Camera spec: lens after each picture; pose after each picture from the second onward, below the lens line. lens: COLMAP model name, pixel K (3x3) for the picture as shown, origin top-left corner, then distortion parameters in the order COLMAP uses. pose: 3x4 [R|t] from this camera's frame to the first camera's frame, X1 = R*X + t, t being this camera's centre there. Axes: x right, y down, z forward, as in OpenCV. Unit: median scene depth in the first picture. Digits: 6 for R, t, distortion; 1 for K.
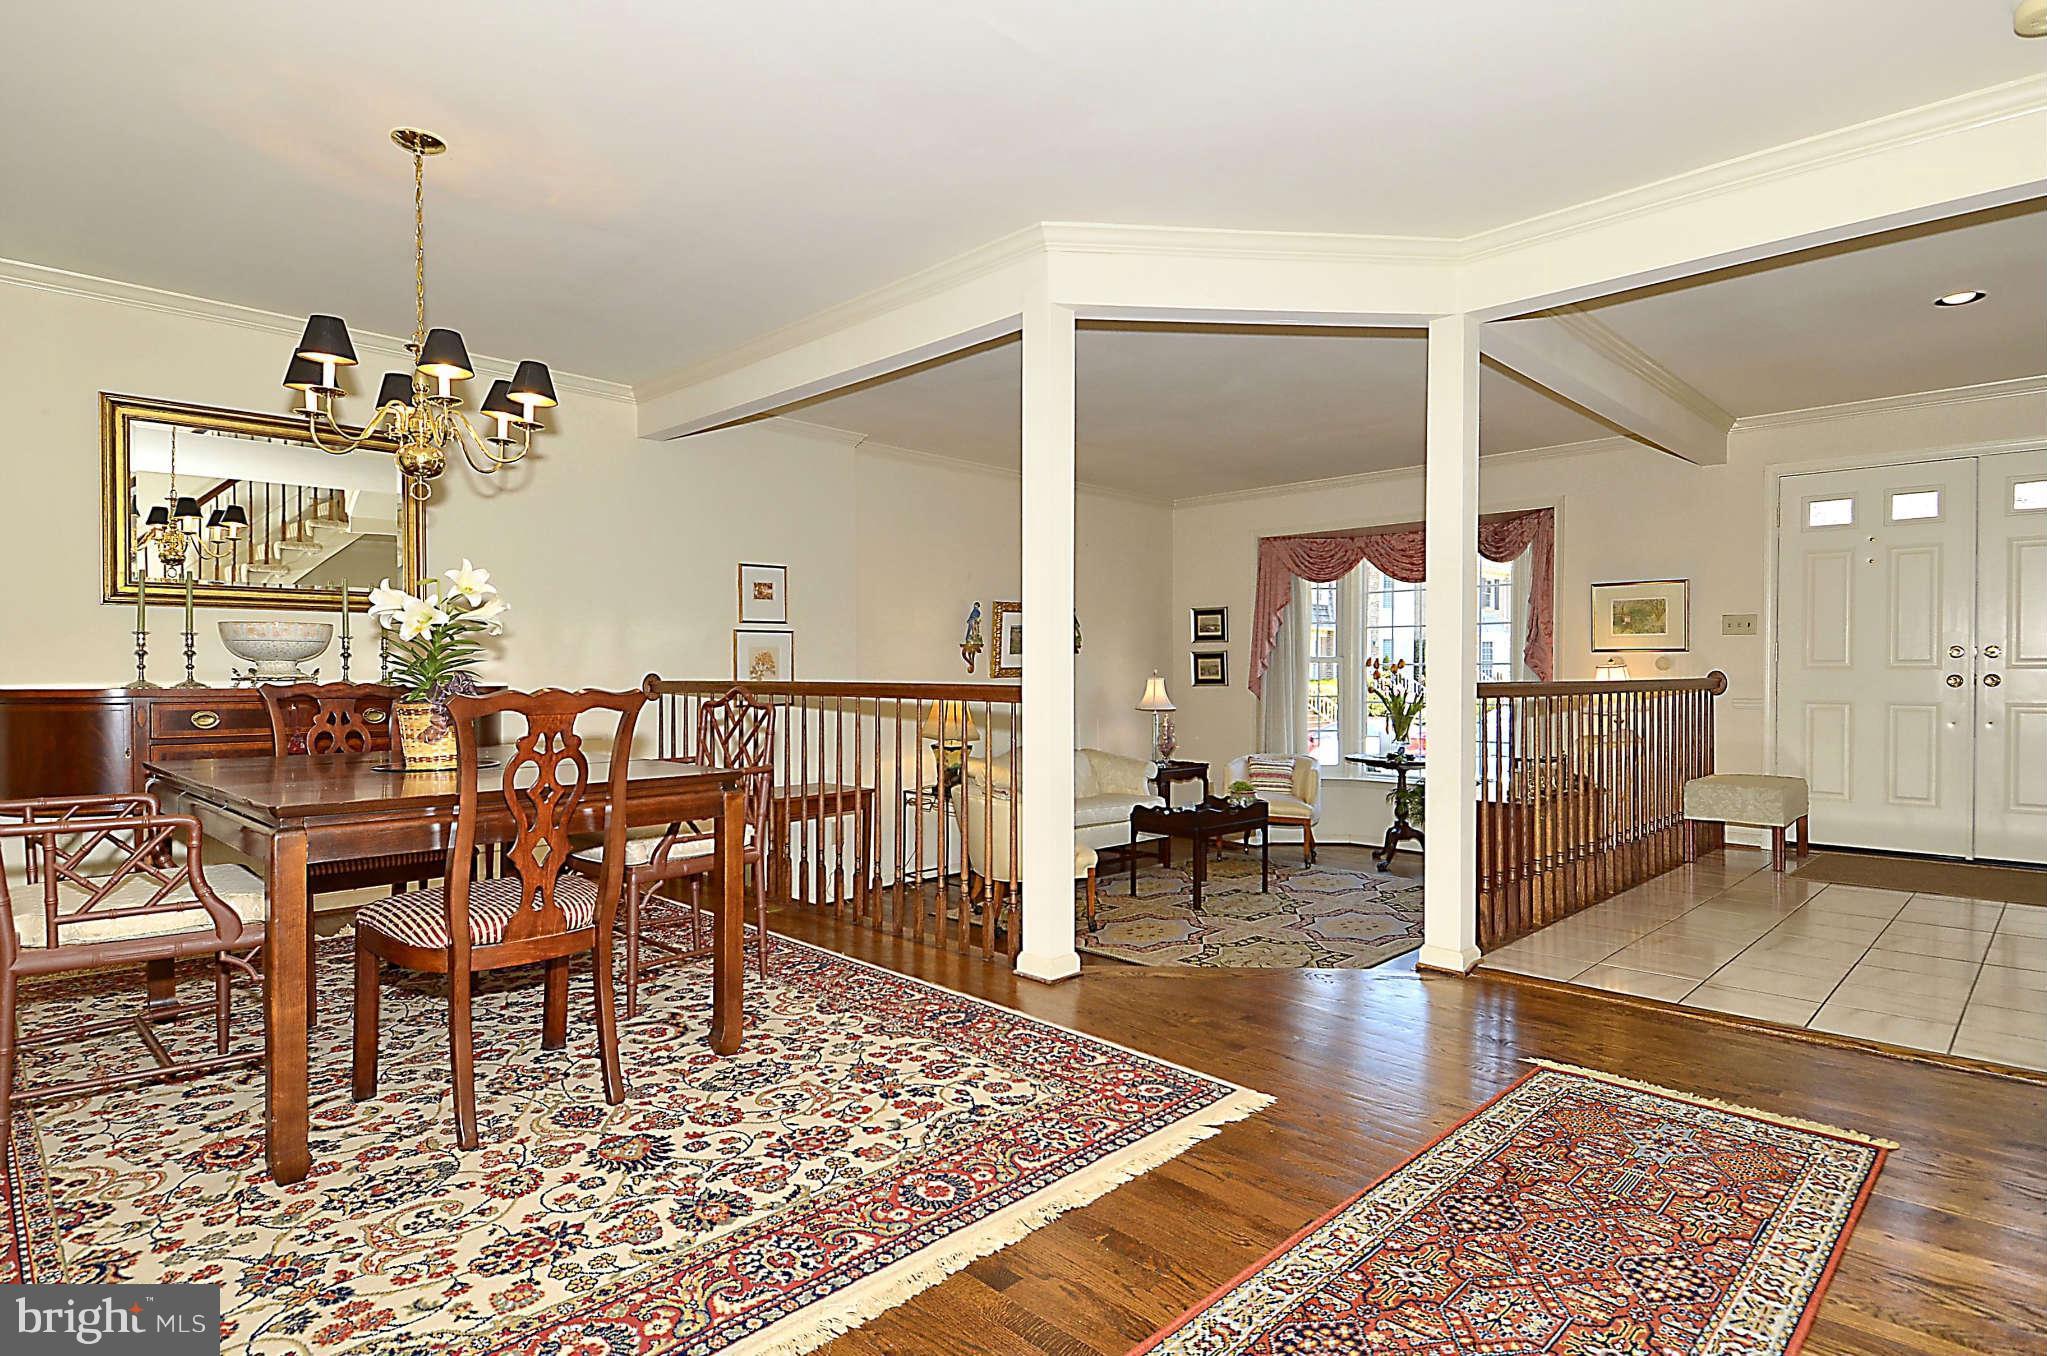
lens RADIAL K [[1078.3, 0, 1024.2], [0, 1078.3, 675.9], [0, 0, 1]] dist [0.017654, -0.002237]
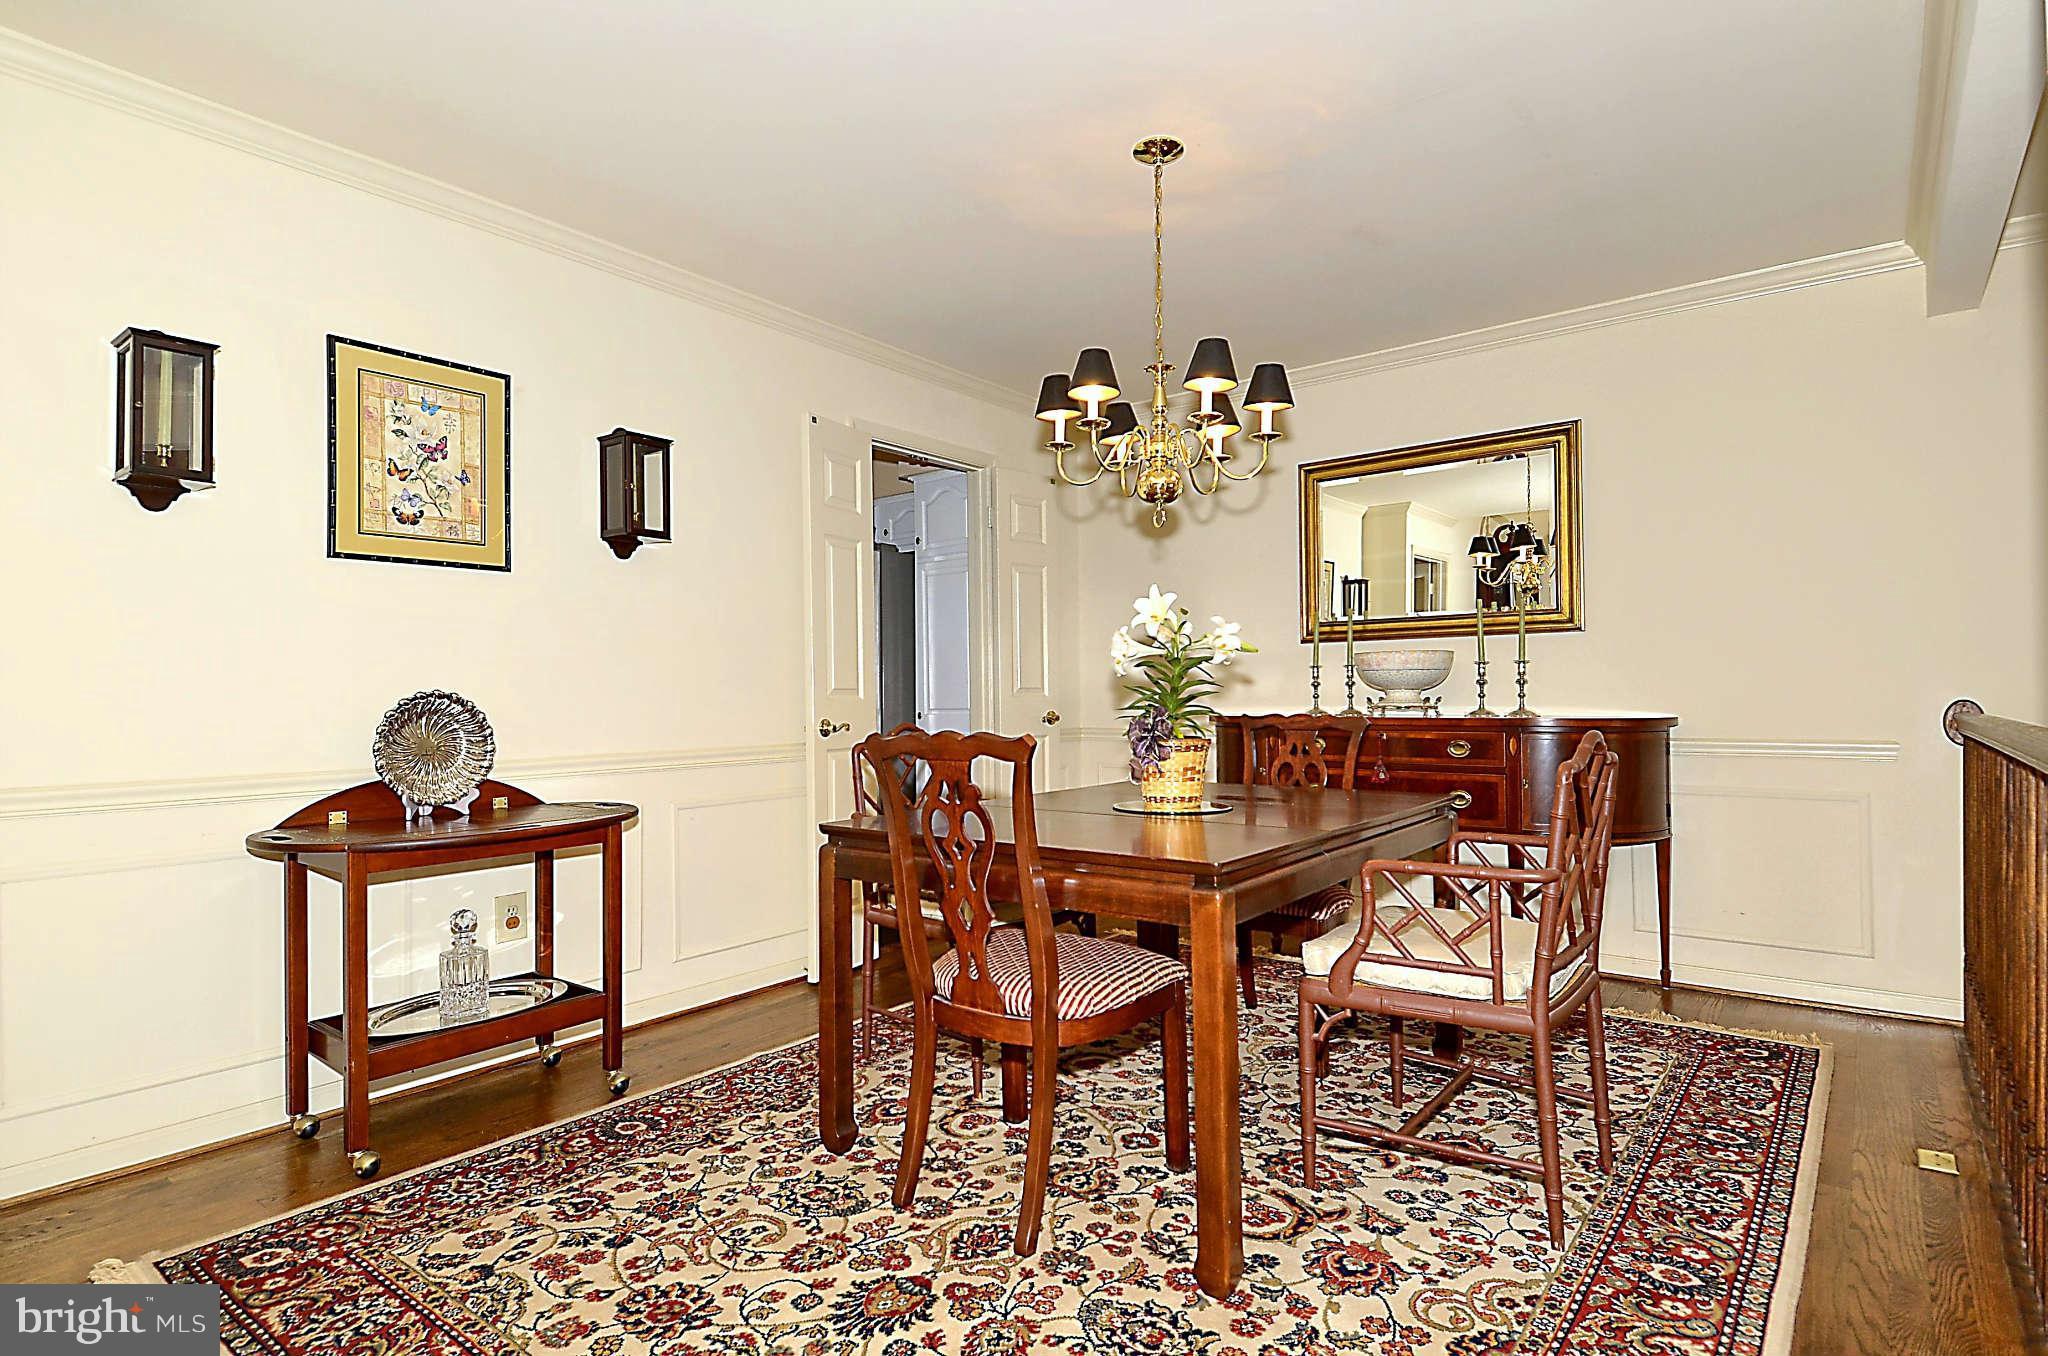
lens RADIAL K [[1064.9, 0, 1040.5], [0, 1064.9, 675.7], [0, 0, 1]] dist [0.039823, -0.010566]
pose [[0.113712, -0.017935, -0.993352, 0.381977], [0.004051, 0.999837, -0.017588, -0.015588], [0.993505, -0.002024, 0.113767, 0.840788]]
